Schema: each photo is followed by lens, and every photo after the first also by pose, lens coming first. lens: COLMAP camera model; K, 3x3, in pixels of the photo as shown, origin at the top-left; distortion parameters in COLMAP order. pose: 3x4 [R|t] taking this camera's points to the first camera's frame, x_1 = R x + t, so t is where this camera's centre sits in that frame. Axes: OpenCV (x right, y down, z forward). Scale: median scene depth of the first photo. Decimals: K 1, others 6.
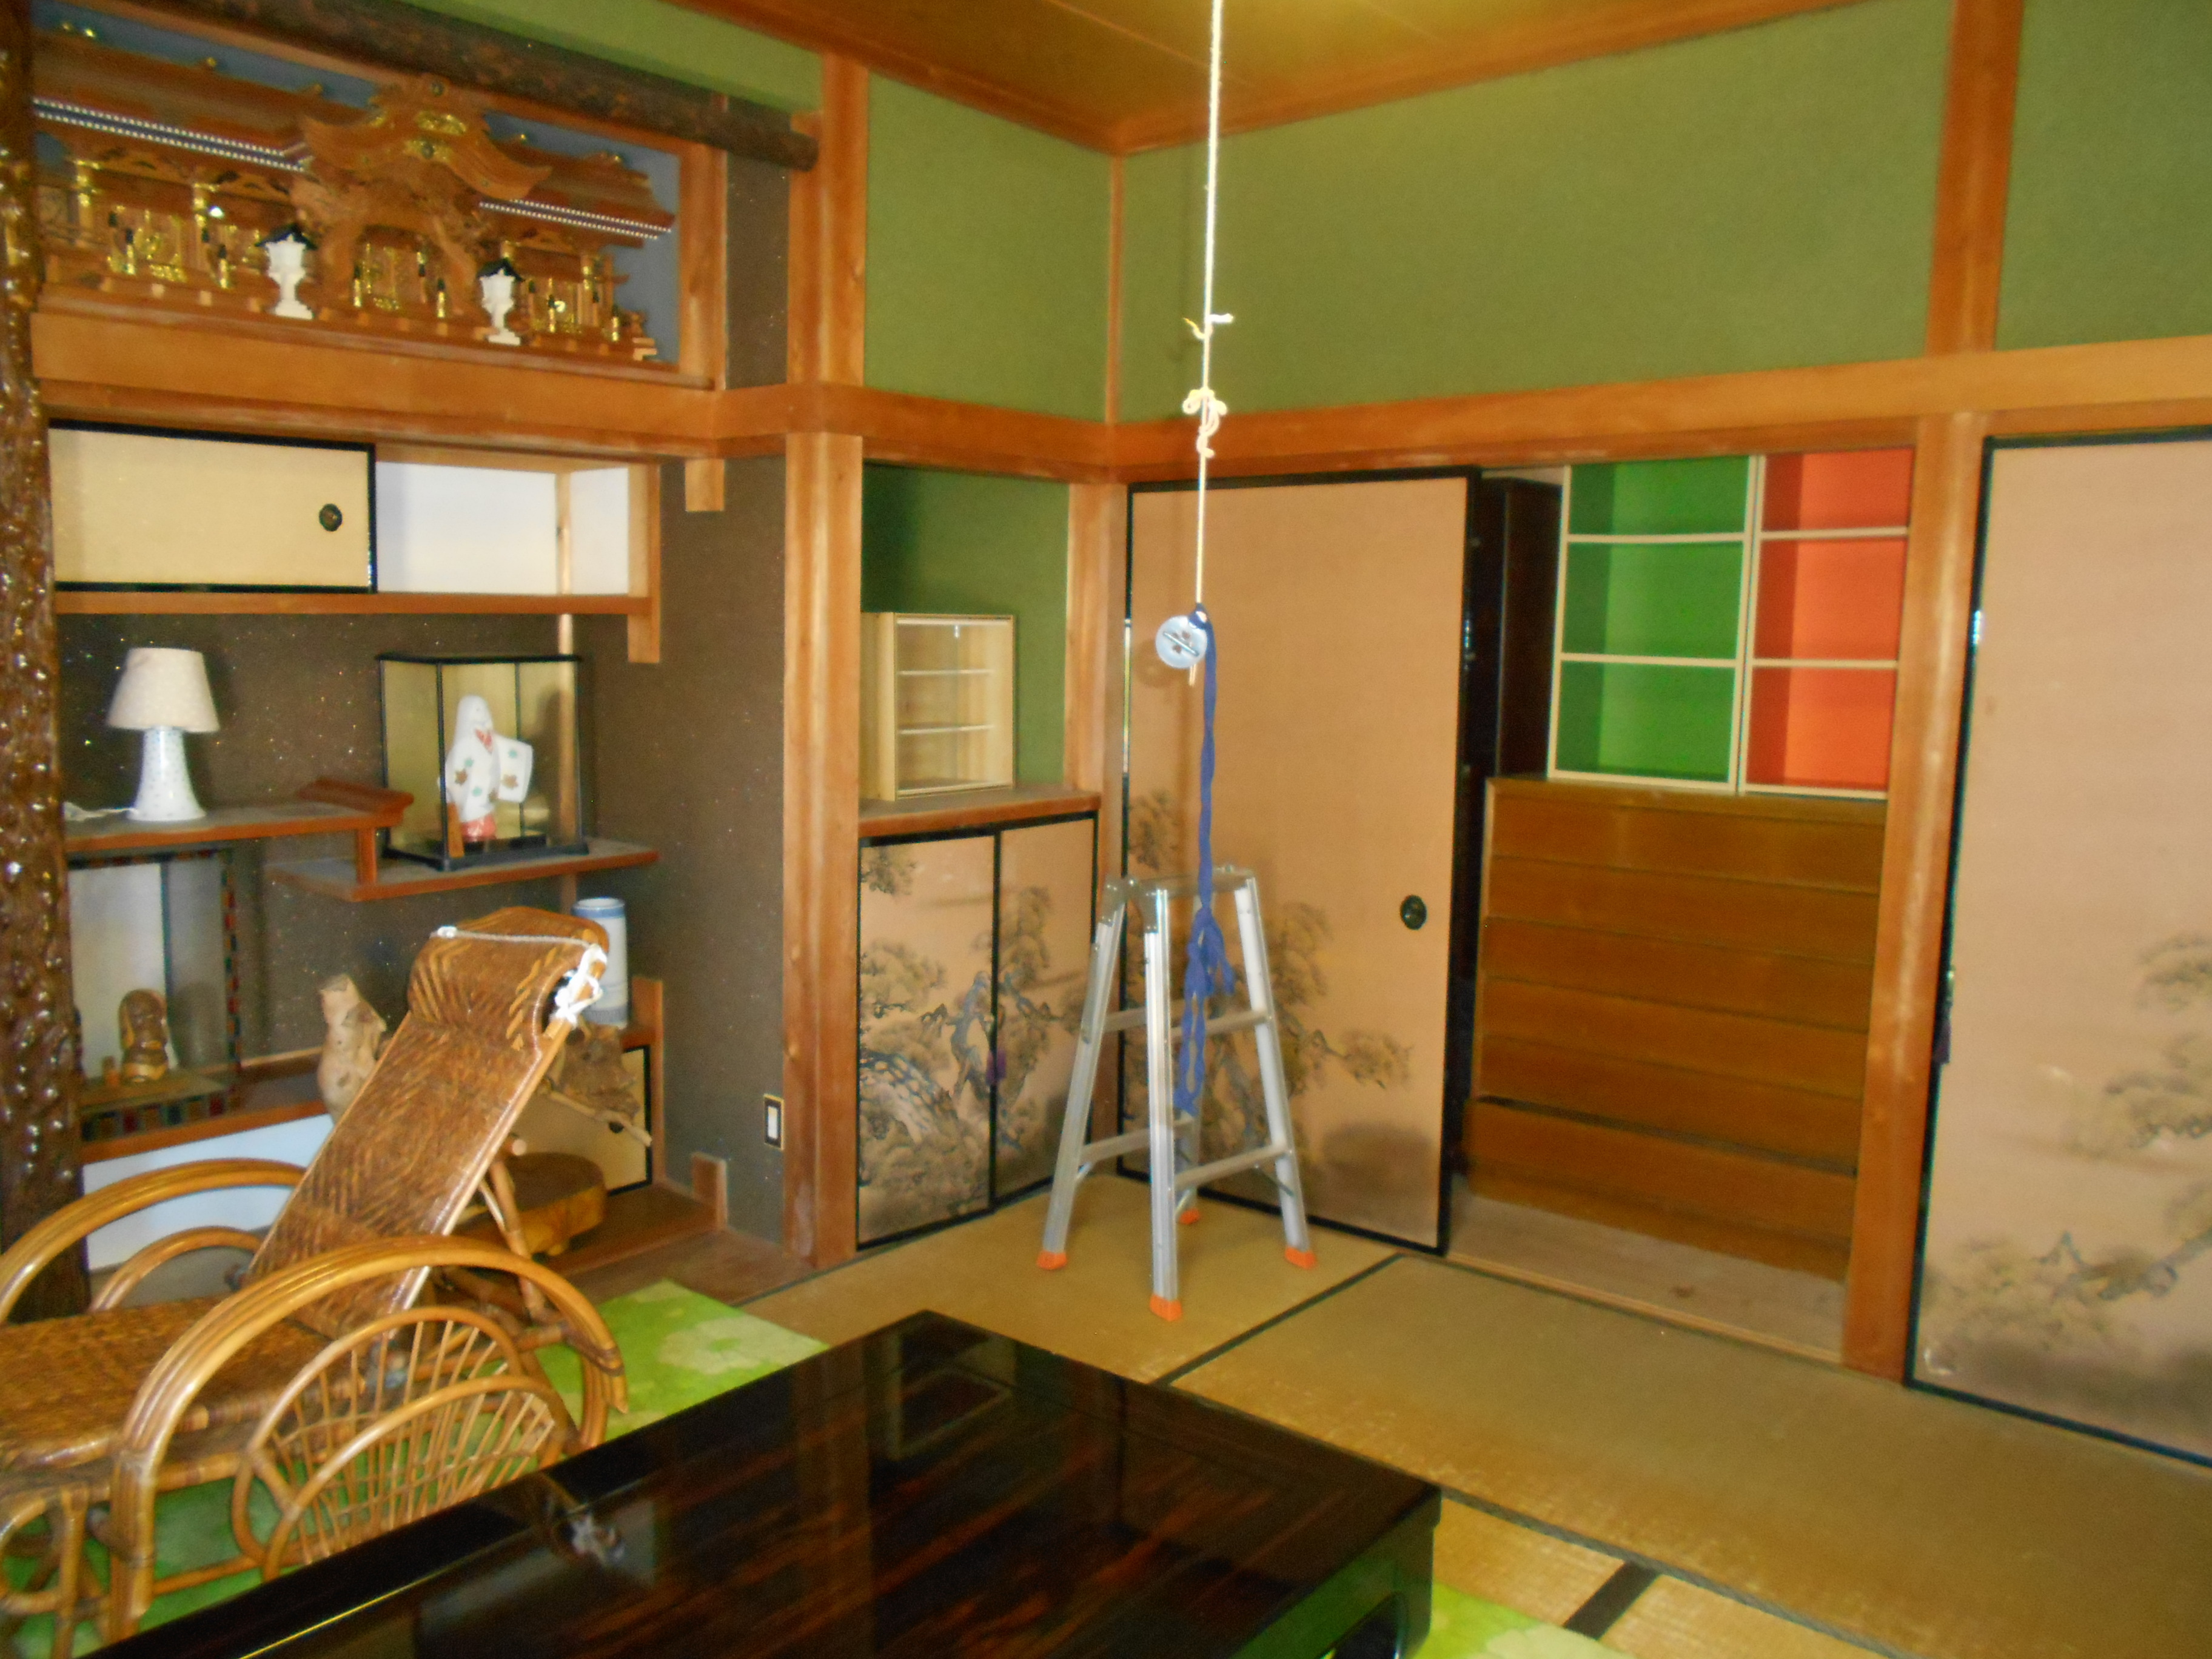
lens RADIAL K [[1737.7, 0, 1106.3], [0, 1737.7, 827.9], [0, 0, 1]] dist [0.002425, 0.000784]
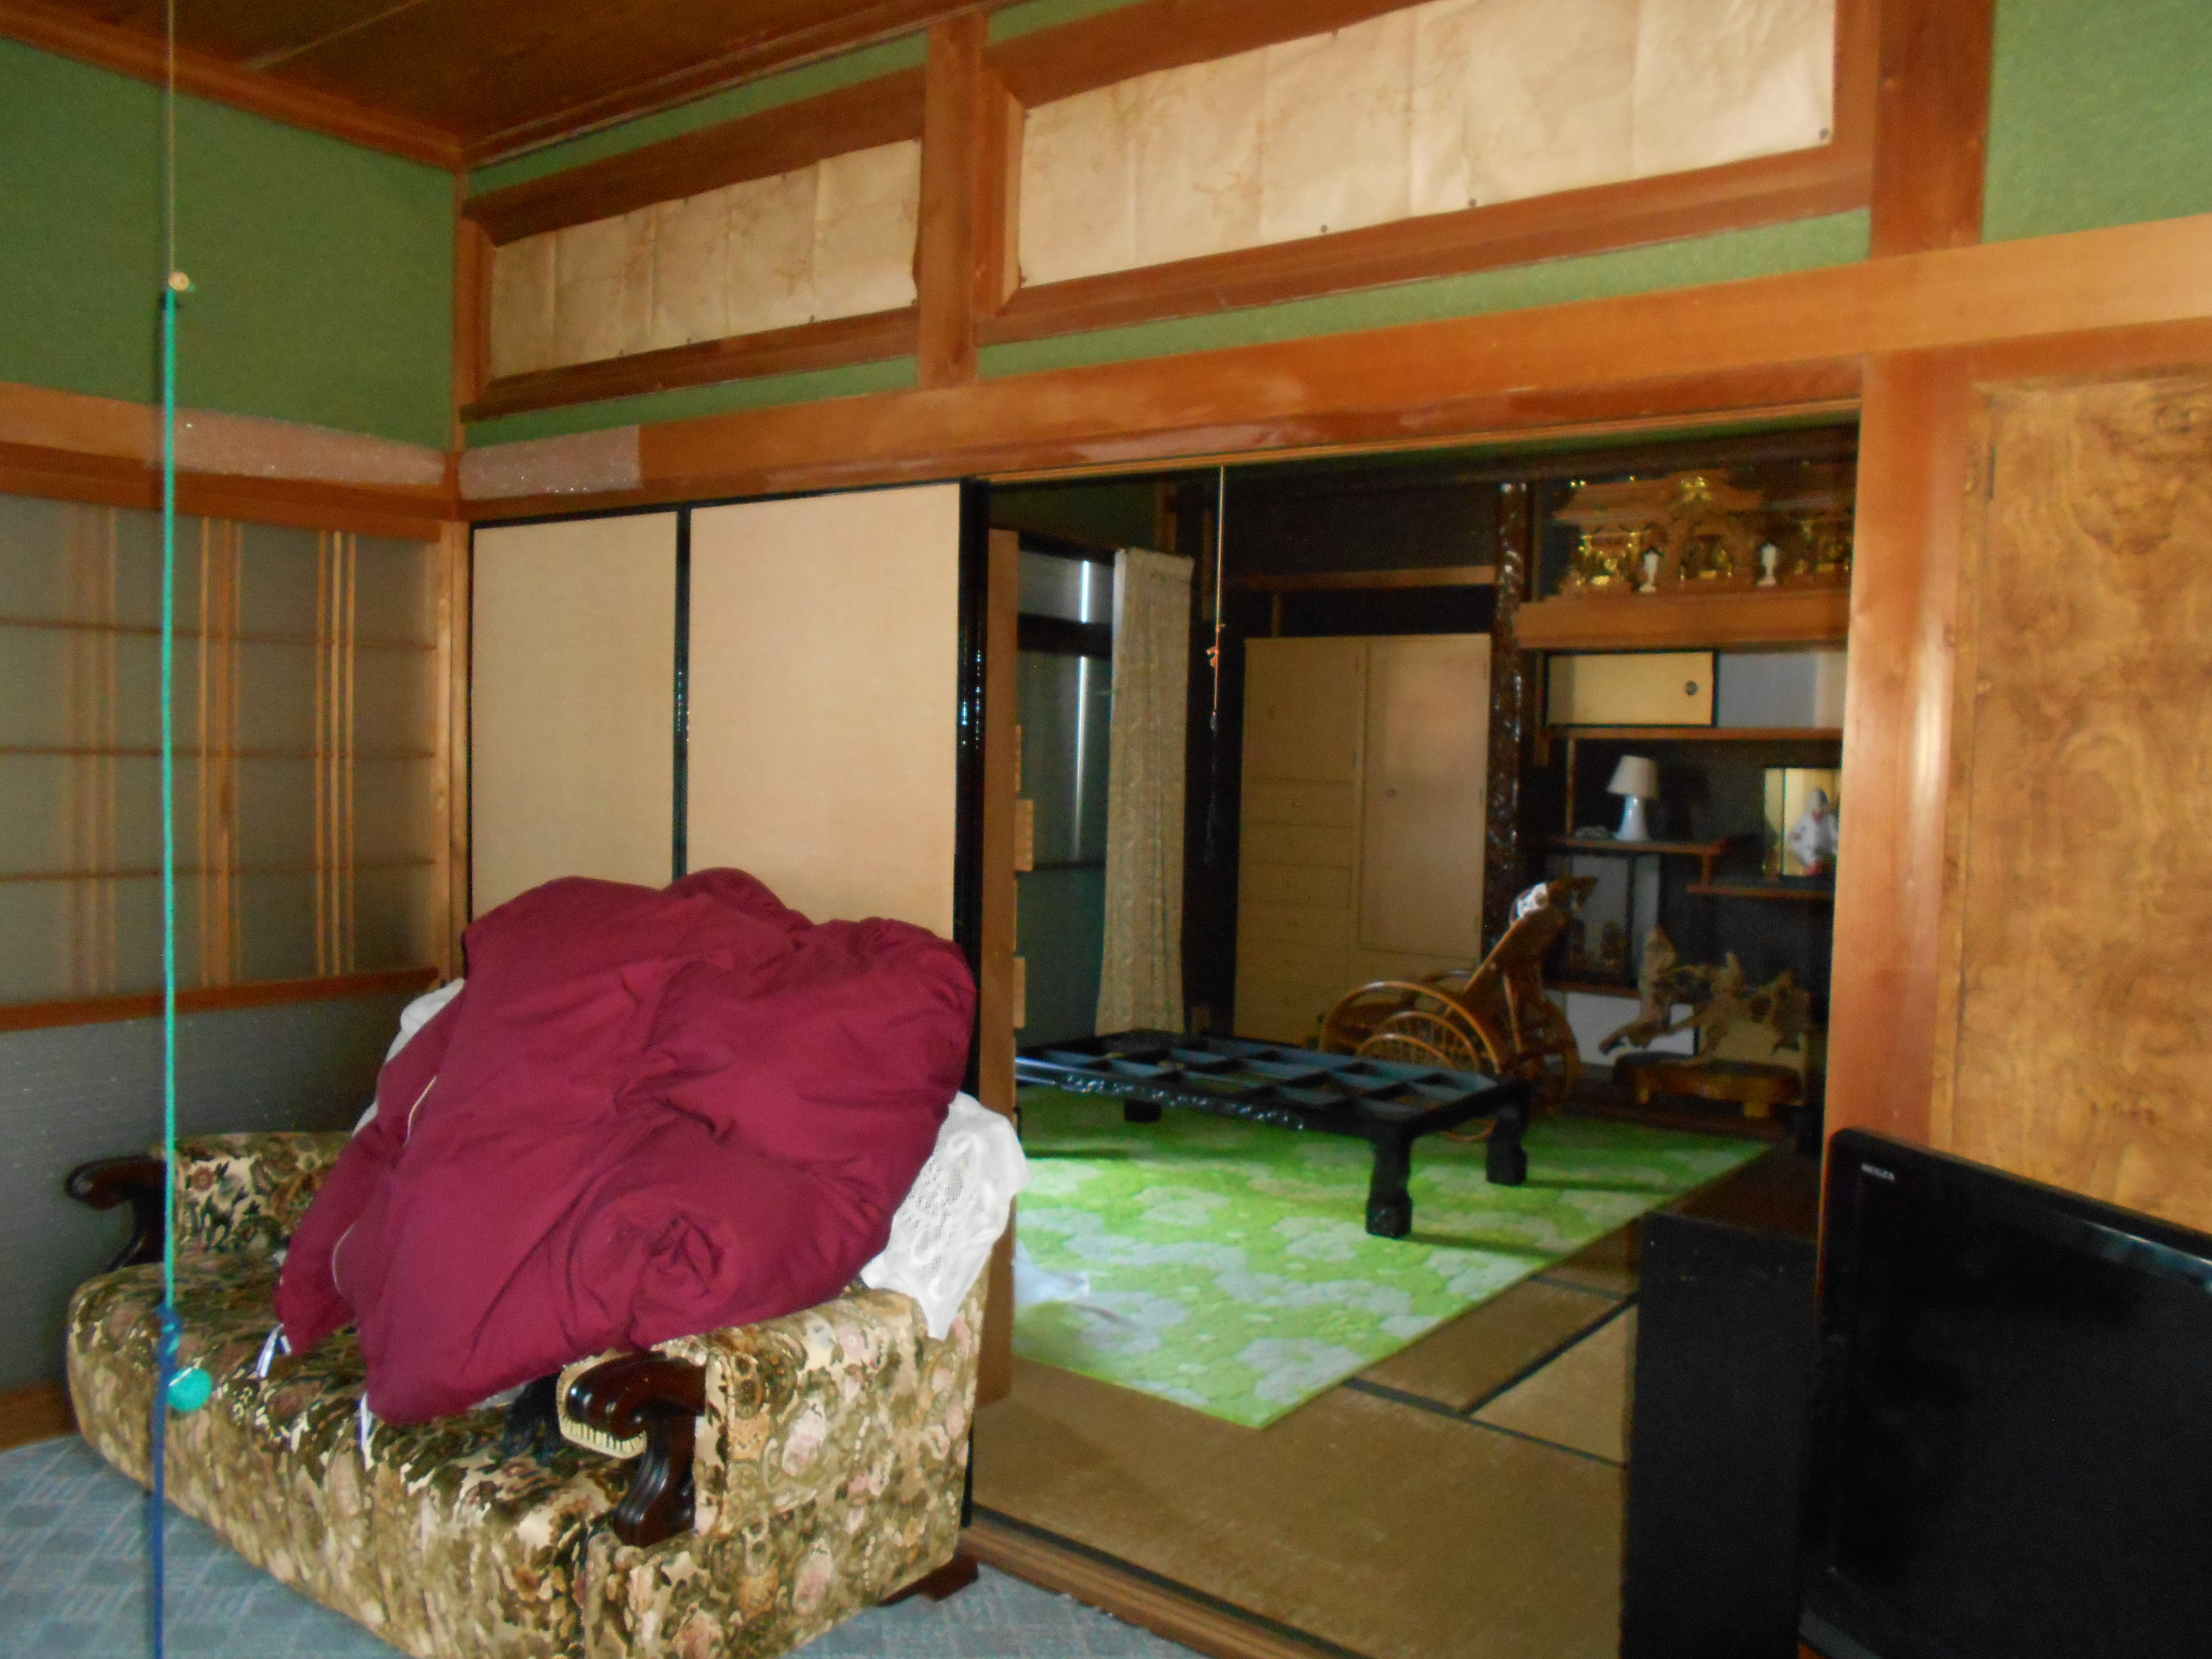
lens RADIAL K [[1737.7, 0, 1106.6], [0, 1737.7, 827.8], [0, 0, 1]] dist [0.002425, 0.000784]
pose [[0.033129, 0.036881, -0.998770, 1.488239], [-0.139281, 0.989738, 0.031927, 0.002516], [0.989699, 0.138052, 0.037926, 0.316033]]
